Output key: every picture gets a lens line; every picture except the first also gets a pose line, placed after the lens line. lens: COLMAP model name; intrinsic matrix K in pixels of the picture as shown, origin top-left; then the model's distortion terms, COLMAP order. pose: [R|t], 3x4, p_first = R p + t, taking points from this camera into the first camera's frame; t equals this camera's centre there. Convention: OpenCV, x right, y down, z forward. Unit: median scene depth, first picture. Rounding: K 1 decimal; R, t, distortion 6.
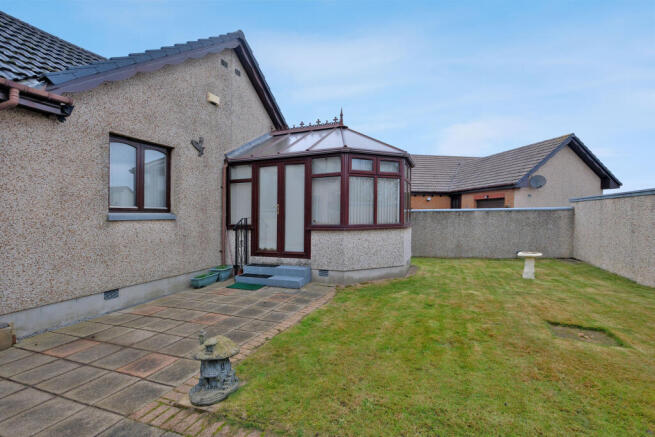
lens RADIAL K [[298.1, 0, 327.5], [0, 298.1, 218.5], [0, 0, 1]] dist [-0.000420, -0.000100]
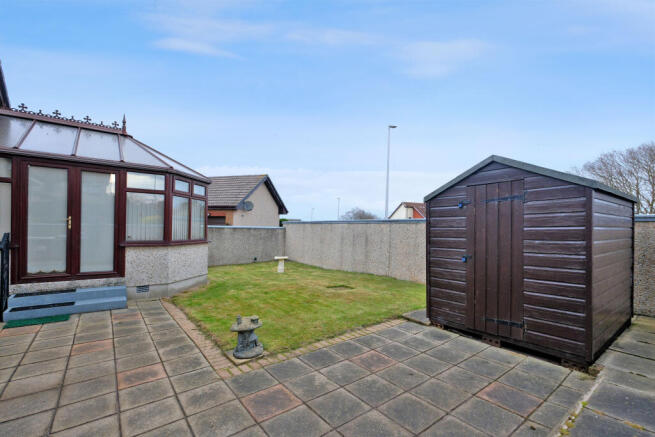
lens RADIAL K [[299.0, 0, 329.0], [0, 299.0, 240.0], [0, 0, 1]] dist [-0.000574, -0.000126]
pose [[0.530009, -0.011951, 0.847908, -0.524771], [-0.012406, 0.999684, 0.021845, -0.010486], [-0.847902, -0.022097, 0.529693, -0.053196]]
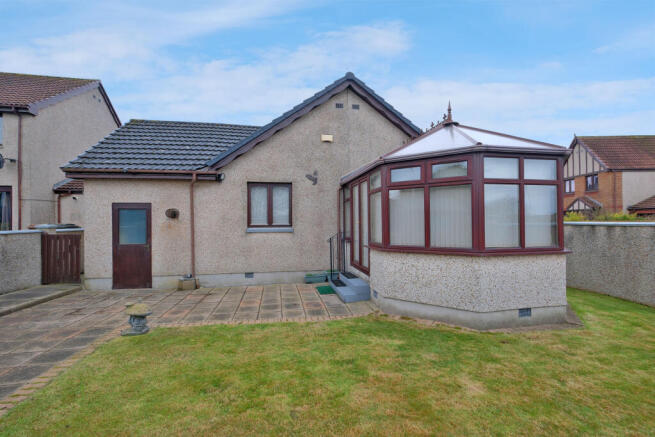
lens RADIAL K [[259.4, 0, 303.9], [0, 259.4, 219.1], [0, 0, 1]] dist [0.000293, -0.000043]
pose [[0.531229, -0.005769, -0.847209, 0.563219], [-0.008283, 0.999894, -0.012002, -0.043198], [0.847188, 0.013393, 0.531125, 0.365165]]
